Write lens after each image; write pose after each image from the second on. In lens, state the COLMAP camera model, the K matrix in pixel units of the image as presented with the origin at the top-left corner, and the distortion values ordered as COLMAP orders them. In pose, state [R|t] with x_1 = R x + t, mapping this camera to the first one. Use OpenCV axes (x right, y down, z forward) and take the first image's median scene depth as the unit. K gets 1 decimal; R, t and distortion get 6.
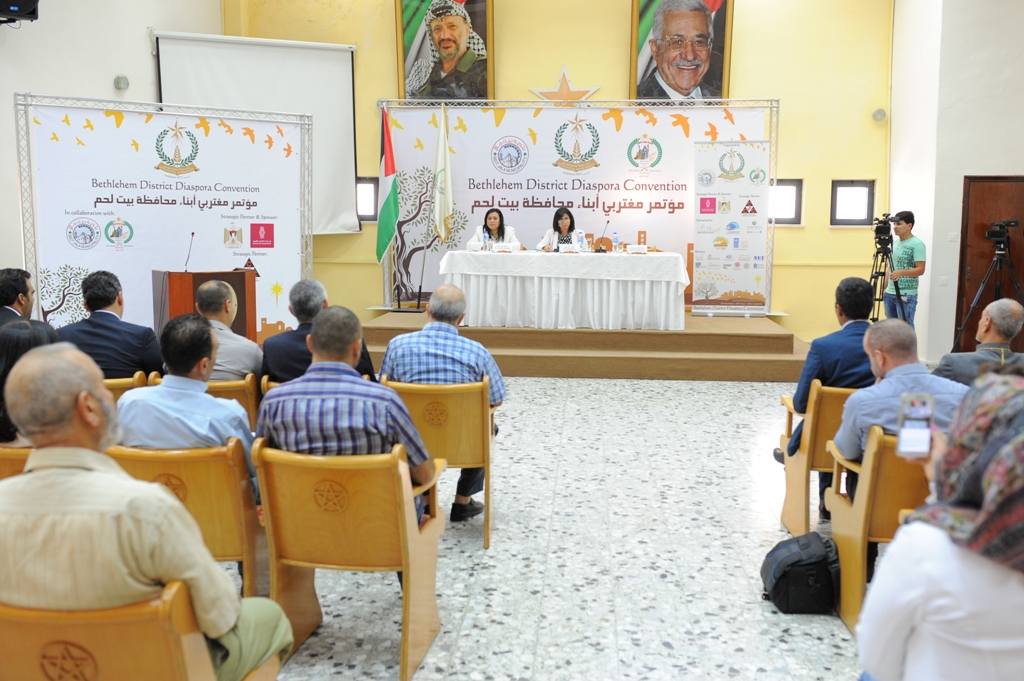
lens RADIAL K [[966.9, 0, 513.6], [0, 966.9, 327.2], [0, 0, 1]] dist [-0.019985, 0.000000]
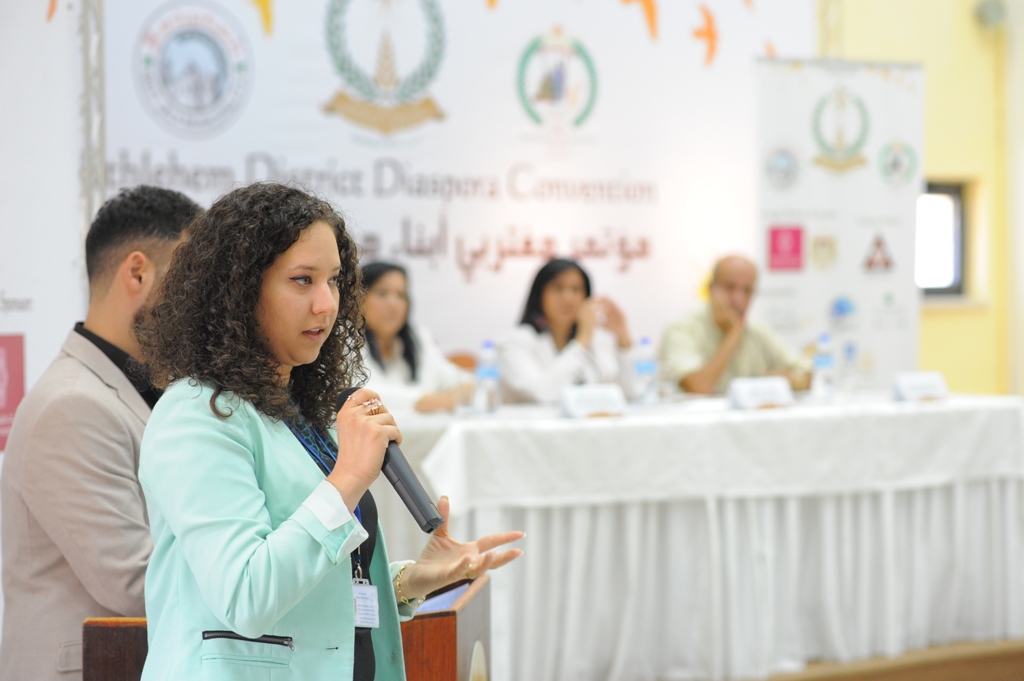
lens RADIAL K [[2447.0, 0, 506.7], [0, 2447.0, 339.6], [0, 0, 1]] dist [0.082175, 0.000000]
pose [[0.716822, -0.025399, 0.696794, -0.439089], [0.086163, 0.994904, -0.052373, -0.056467], [-0.691912, 0.097580, 0.715357, 0.447612]]
